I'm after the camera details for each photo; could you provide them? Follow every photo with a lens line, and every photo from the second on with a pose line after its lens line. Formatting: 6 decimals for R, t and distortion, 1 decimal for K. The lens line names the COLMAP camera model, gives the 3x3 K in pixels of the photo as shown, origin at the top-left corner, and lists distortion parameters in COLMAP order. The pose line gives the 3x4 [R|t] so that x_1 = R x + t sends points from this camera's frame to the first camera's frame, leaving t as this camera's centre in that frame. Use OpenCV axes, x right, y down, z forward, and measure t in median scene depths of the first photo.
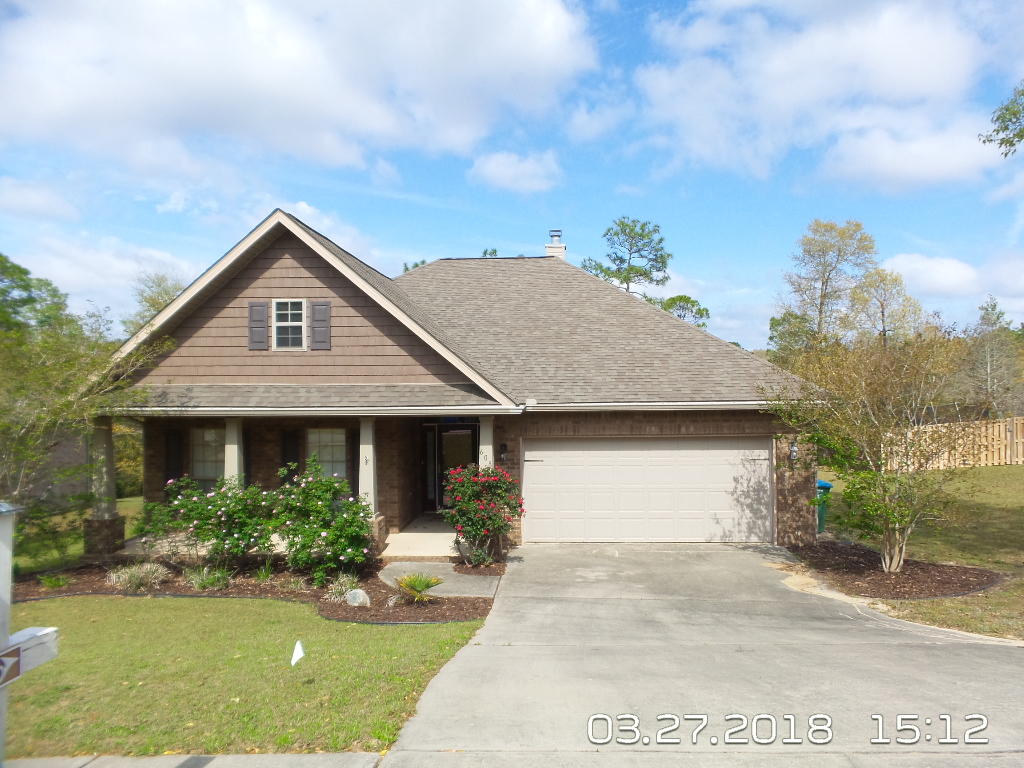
lens RADIAL K [[709.9, 0, 512.0], [0, 709.9, 385.7], [0, 0, 1]] dist [0.002524, 0.003279]
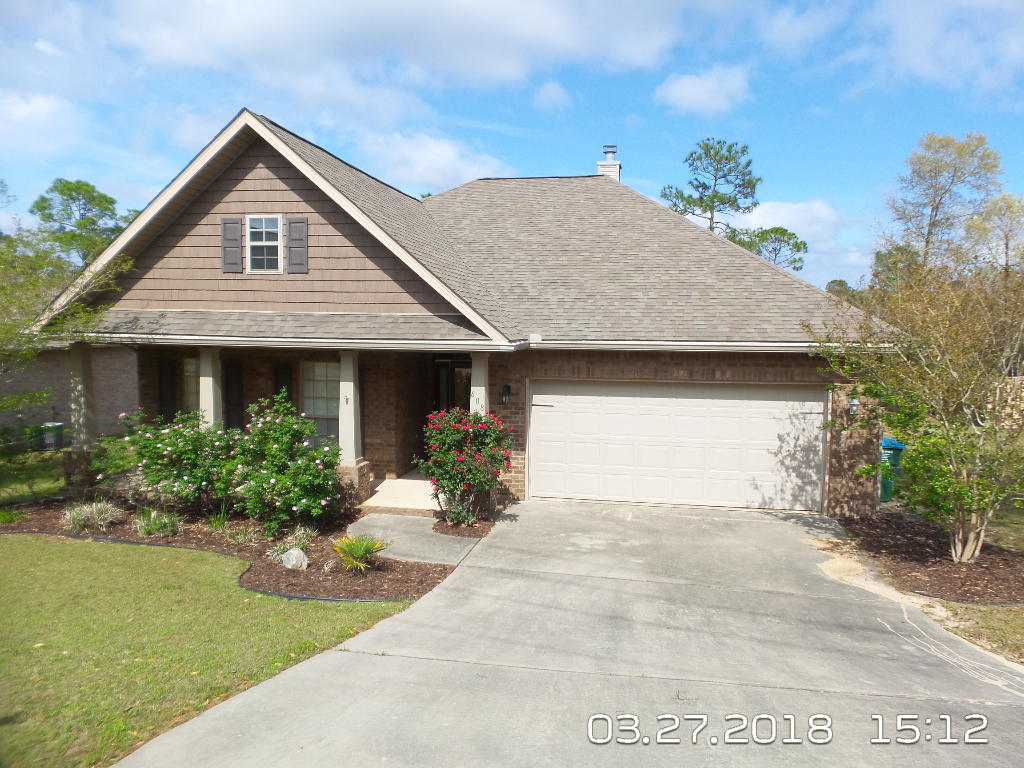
lens RADIAL K [[709.9, 0, 512.7], [0, 709.9, 383.5], [0, 0, 1]] dist [0.002524, 0.003279]
pose [[0.991496, 0.031297, -0.126317, 0.112996], [-0.020279, 0.995951, 0.087585, 0.003482], [0.128547, -0.084278, 0.988116, 0.147856]]
